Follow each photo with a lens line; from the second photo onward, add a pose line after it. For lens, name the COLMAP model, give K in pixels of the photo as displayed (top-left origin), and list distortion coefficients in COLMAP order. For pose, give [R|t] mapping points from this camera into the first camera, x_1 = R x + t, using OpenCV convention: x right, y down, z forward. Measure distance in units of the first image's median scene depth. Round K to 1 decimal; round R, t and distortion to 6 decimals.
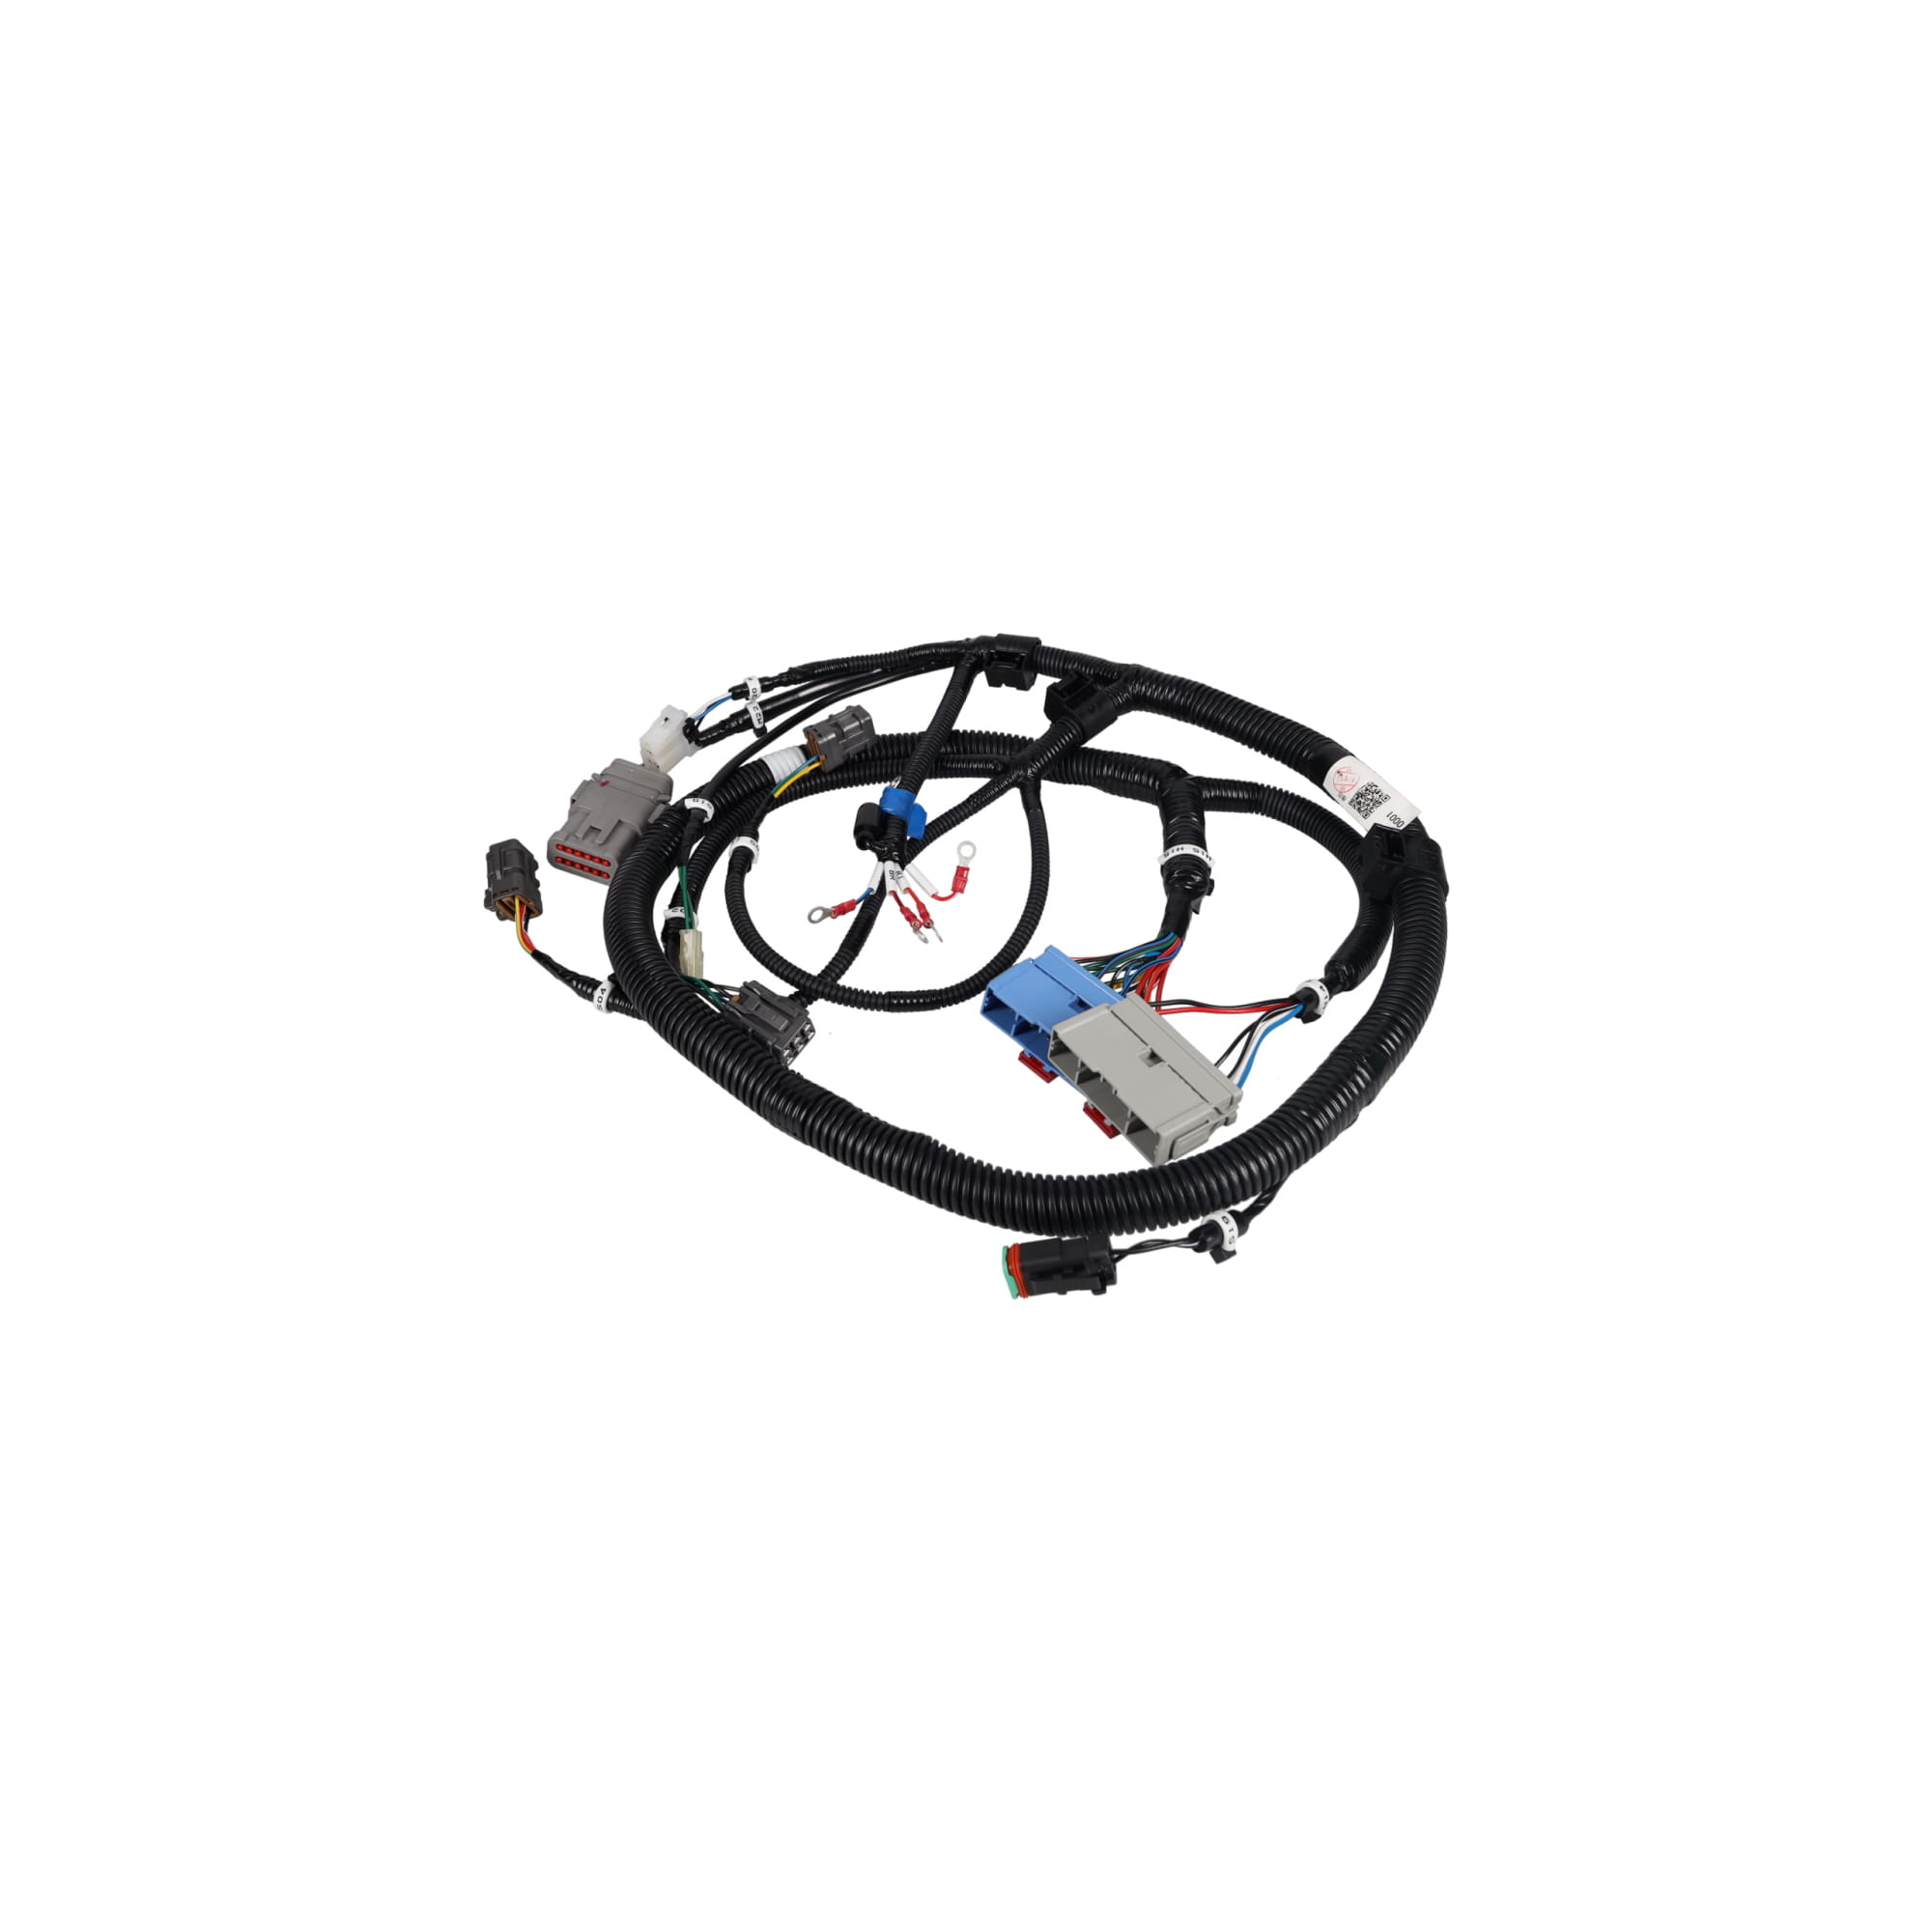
lens RADIAL K [[1192.8, 0, 966.0], [0, 1192.8, 966.0], [0, 0, 1]] dist [-0.003517, -0.000205]
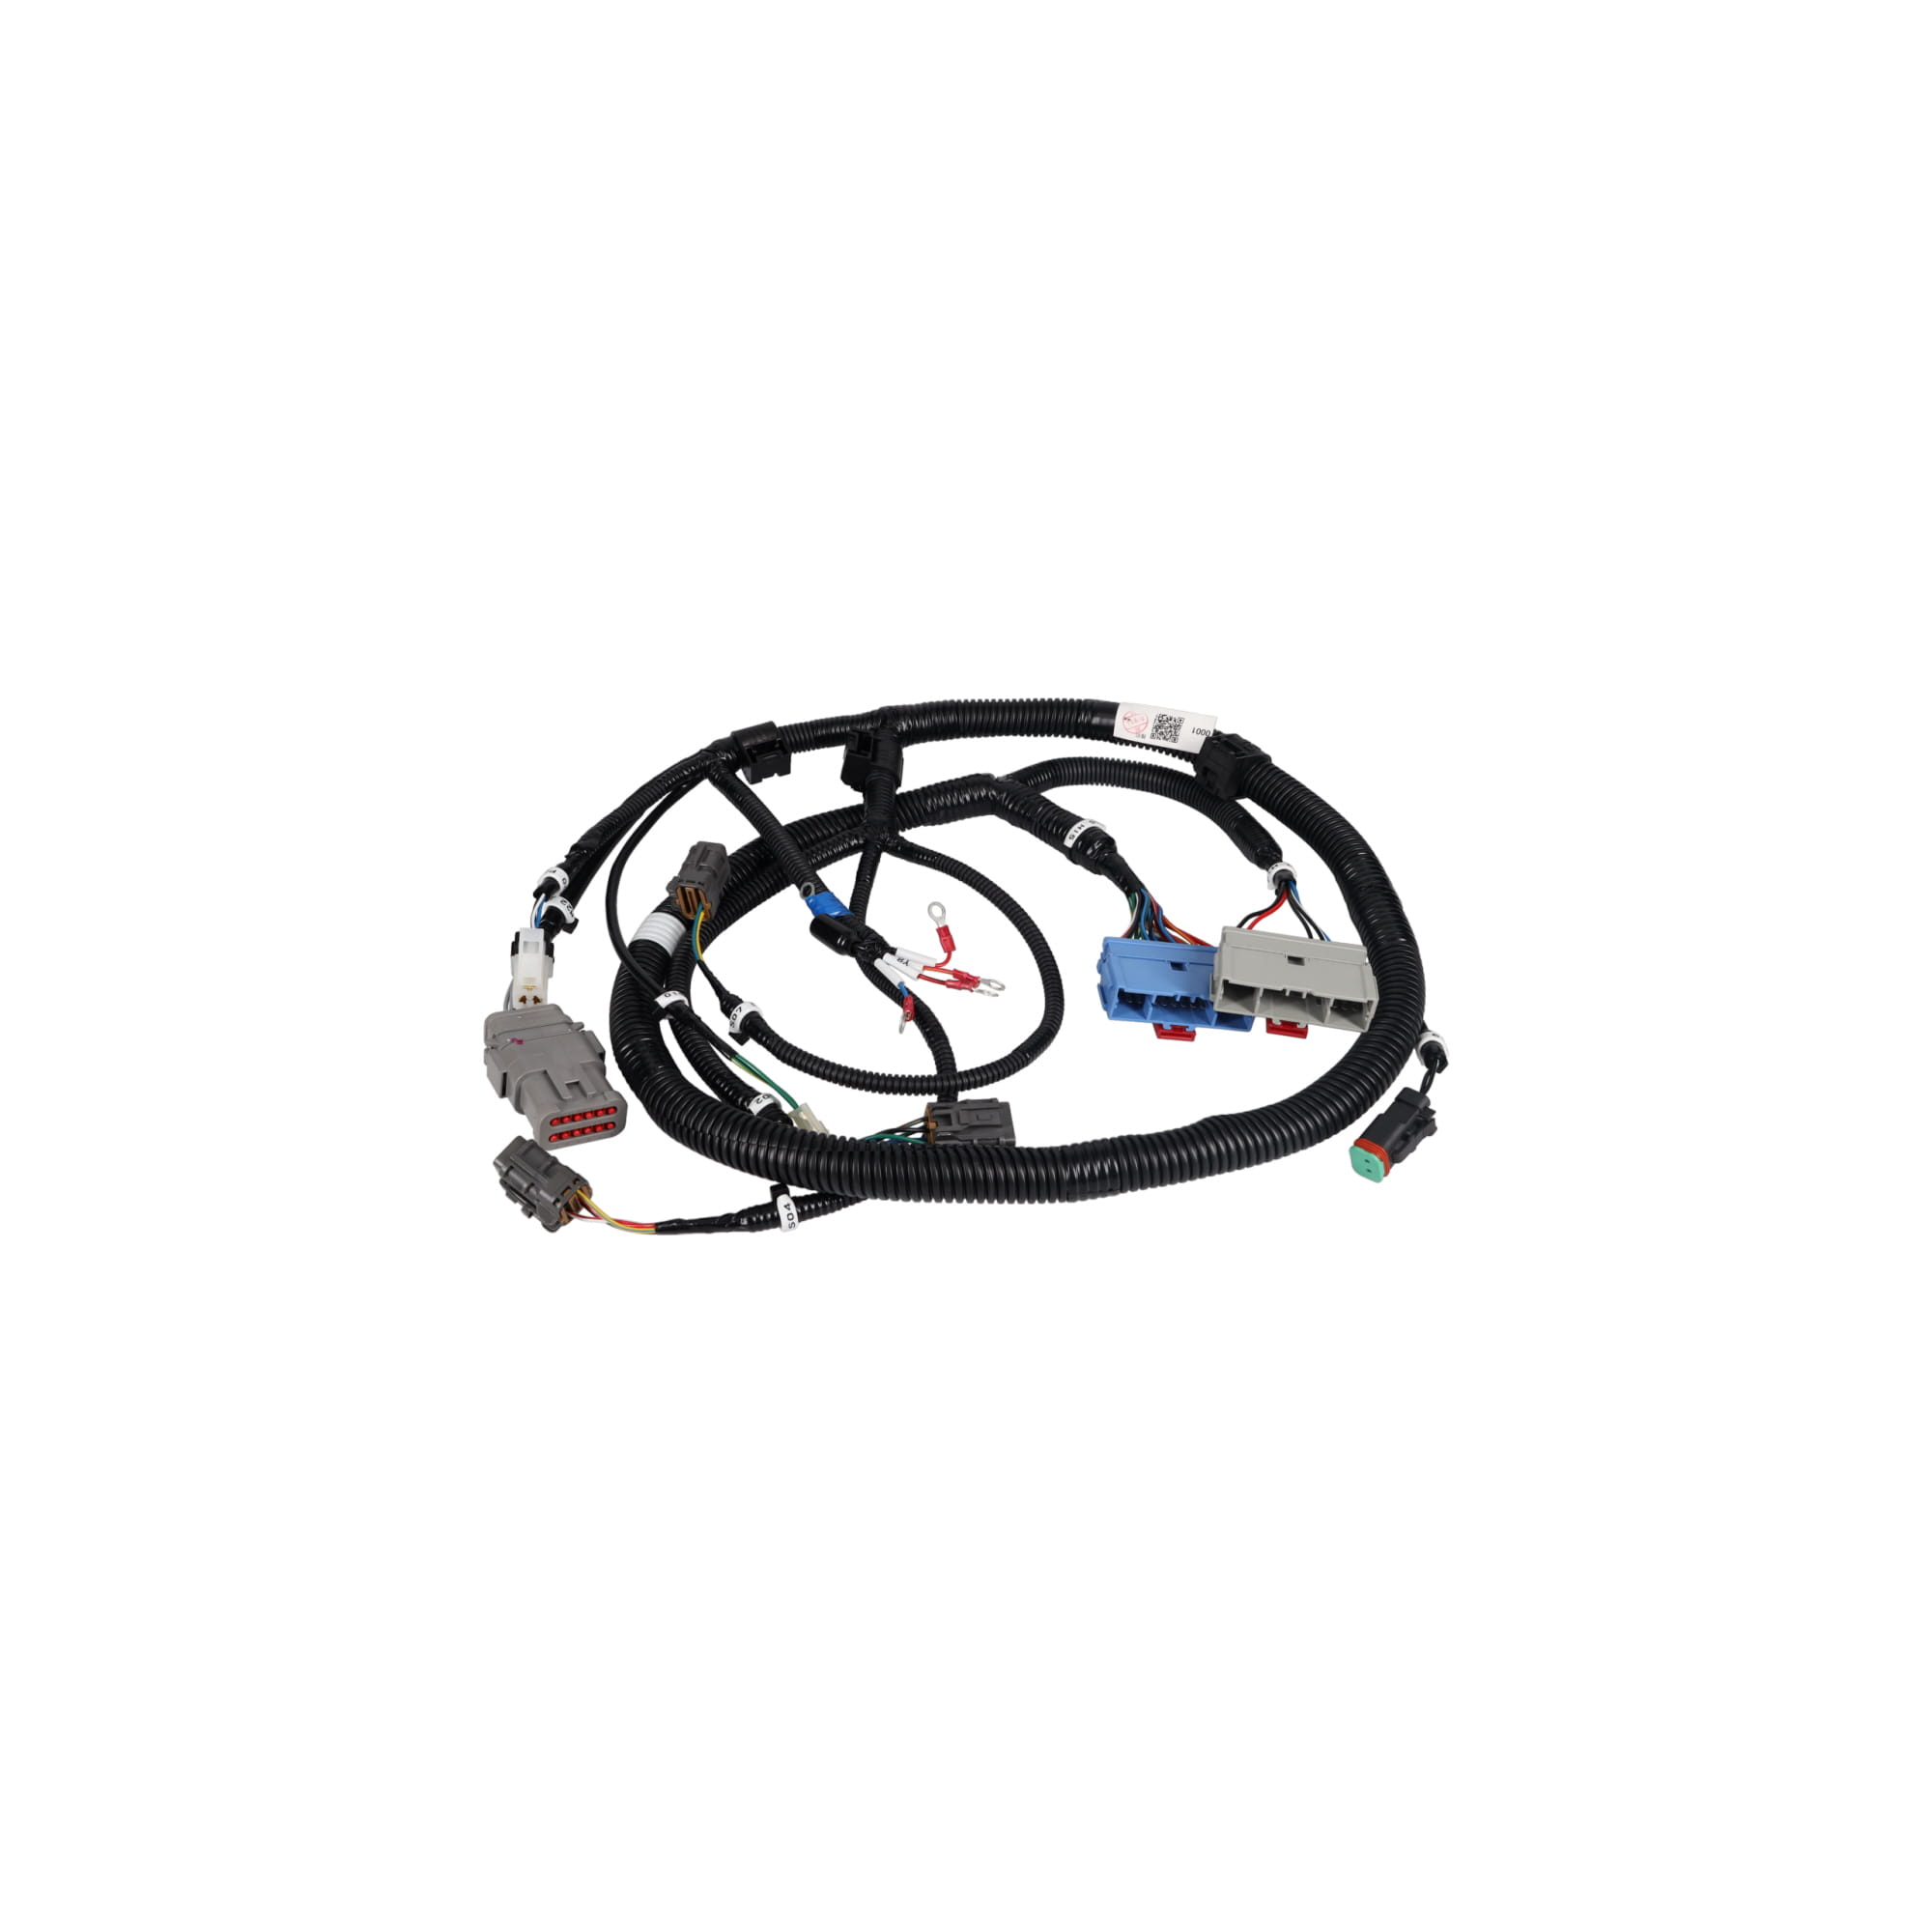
lens RADIAL K [[1192.8, 0, 966.0], [0, 1192.8, 966.0], [0, 0, 1]] dist [-0.003517, -0.000205]
pose [[0.697139, -0.434025, 0.570631, -0.525756], [0.481731, 0.873059, 0.075523, -0.110166], [-0.530974, 0.222240, 0.817726, 0.187451]]
